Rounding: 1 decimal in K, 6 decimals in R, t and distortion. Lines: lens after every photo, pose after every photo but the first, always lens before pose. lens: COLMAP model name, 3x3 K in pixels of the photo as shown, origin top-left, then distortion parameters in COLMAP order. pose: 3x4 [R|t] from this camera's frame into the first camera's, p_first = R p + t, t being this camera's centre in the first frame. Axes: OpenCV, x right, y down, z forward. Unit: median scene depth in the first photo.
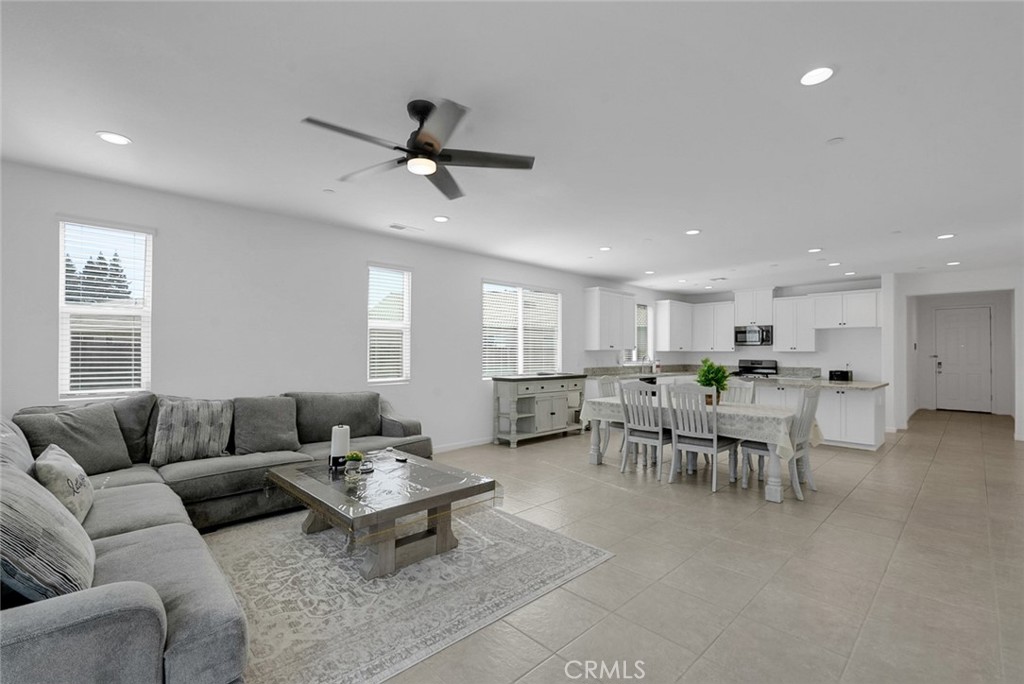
lens RADIAL K [[452.5, 0, 514.8], [0, 452.5, 342.5], [0, 0, 1]] dist [-0.014461, 0.003877]
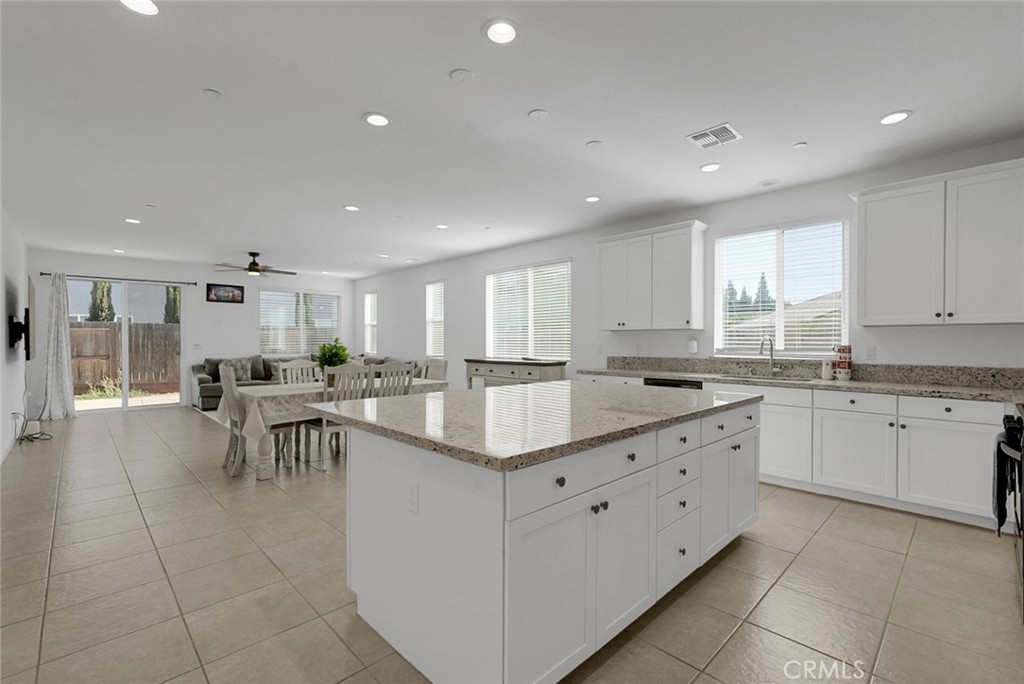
lens RADIAL K [[452.5, 0, 513.5], [0, 452.5, 342.1], [0, 0, 1]] dist [-0.014461, 0.003877]
pose [[-0.001367, -0.003569, -0.999993, 0.764386], [0.023737, 0.999712, -0.003600, 0.029408], [0.999717, -0.023742, -0.001282, 0.758587]]
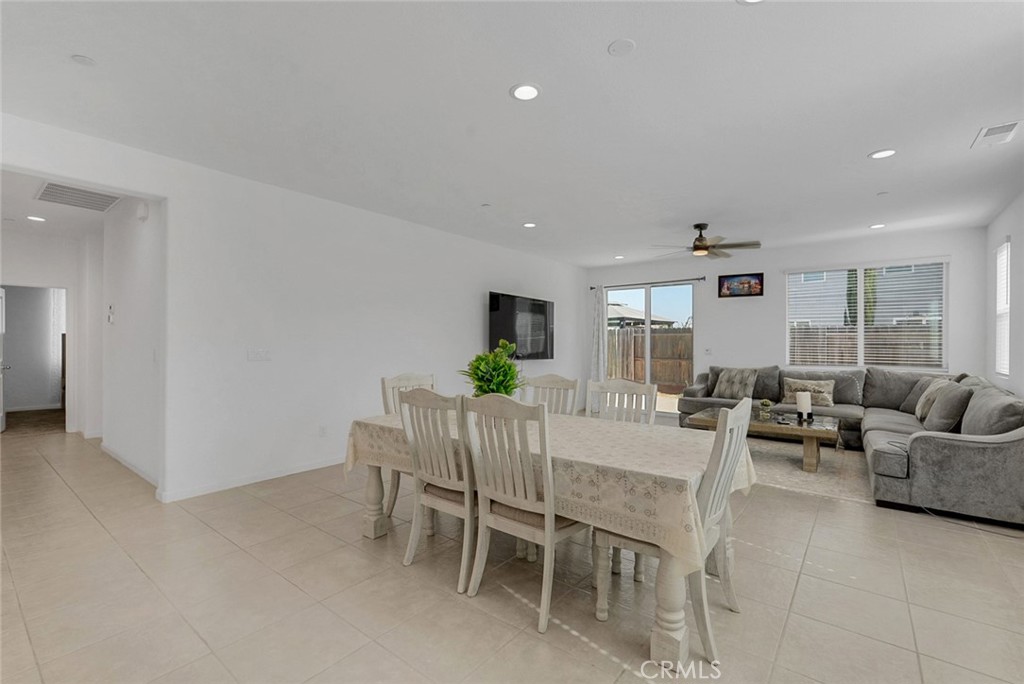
lens RADIAL K [[452.5, 0, 519.7], [0, 452.5, 341.1], [0, 0, 1]] dist [-0.014461, 0.003877]
pose [[-0.989684, -0.013274, -0.142653, 0.258581], [-0.008991, 0.999490, -0.030627, 0.027446], [0.142987, -0.029028, -0.989299, 0.843595]]
